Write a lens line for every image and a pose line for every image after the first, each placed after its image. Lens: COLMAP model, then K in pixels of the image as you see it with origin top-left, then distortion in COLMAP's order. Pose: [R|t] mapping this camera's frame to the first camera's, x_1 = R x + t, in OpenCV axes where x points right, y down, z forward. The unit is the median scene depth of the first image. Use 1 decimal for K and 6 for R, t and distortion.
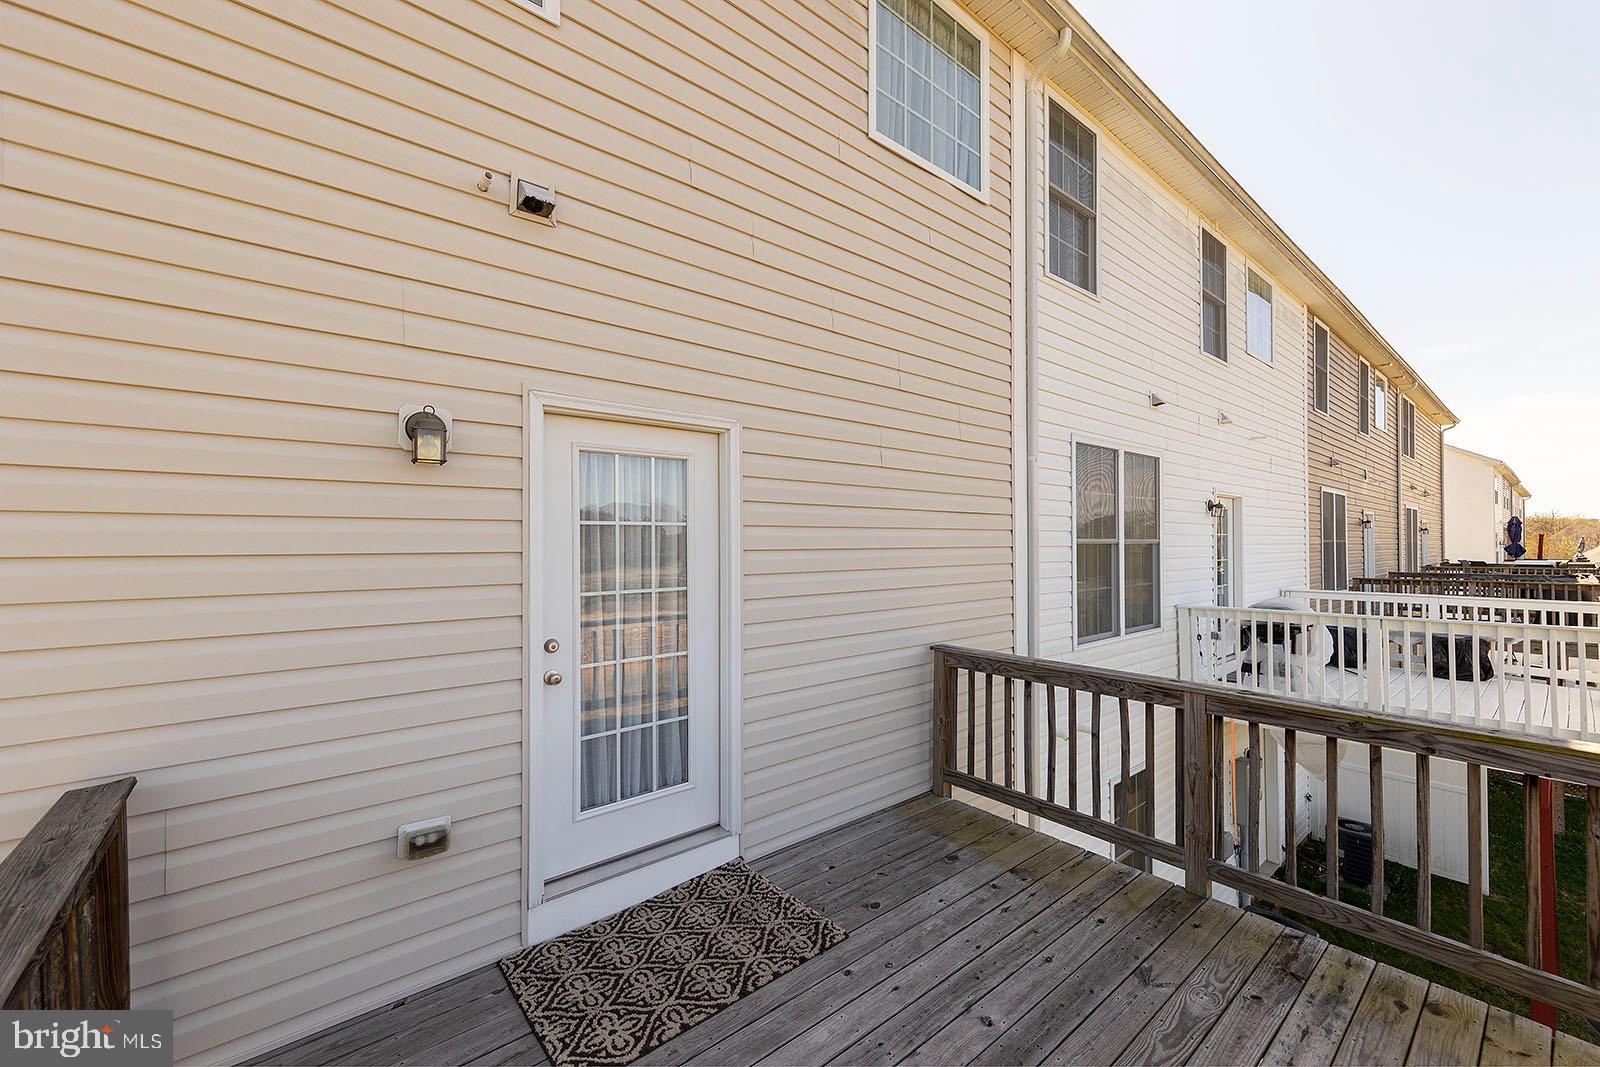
lens RADIAL K [[631.6, 0, 800.0], [0, 631.6, 533.5], [0, 0, 1]] dist [0.011181, -0.000015]
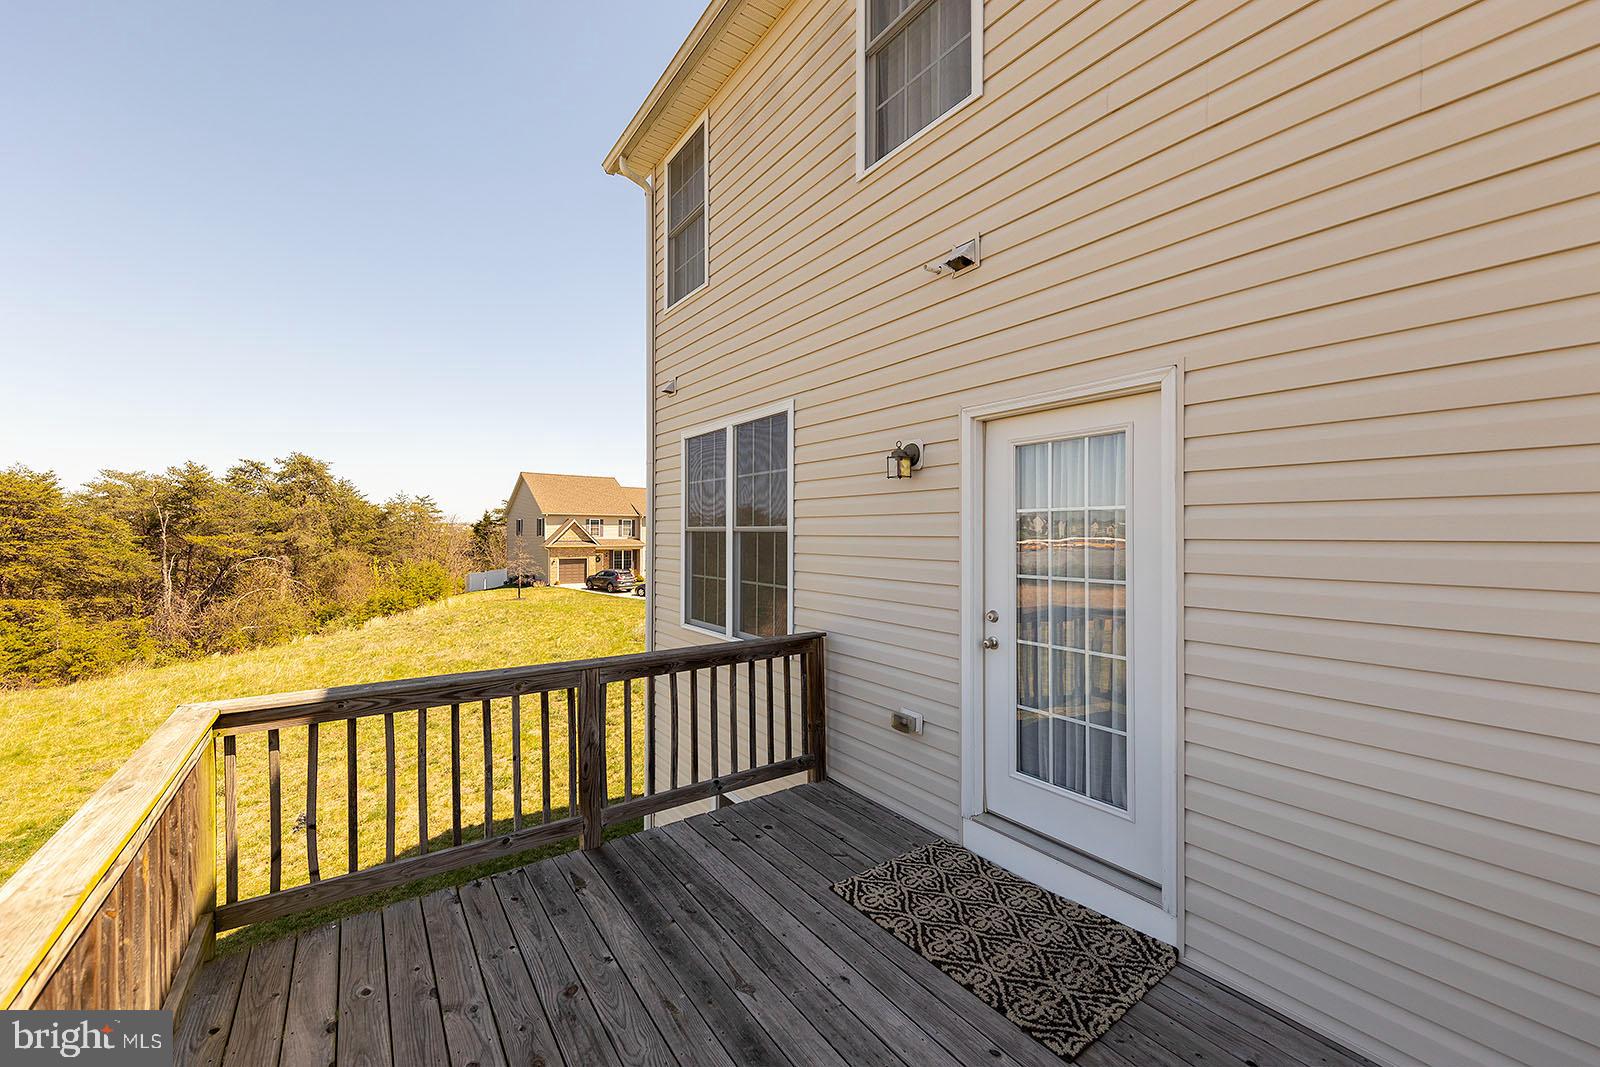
lens RADIAL K [[618.8, 0, 785.2], [0, 618.8, 524.1], [0, 0, 1]] dist [0.001632, 0.000108]
pose [[-0.079098, -0.007779, -0.996836, 0.825355], [0.015267, 0.999843, -0.009014, 0.009537], [0.996750, -0.015931, -0.078967, 0.736212]]
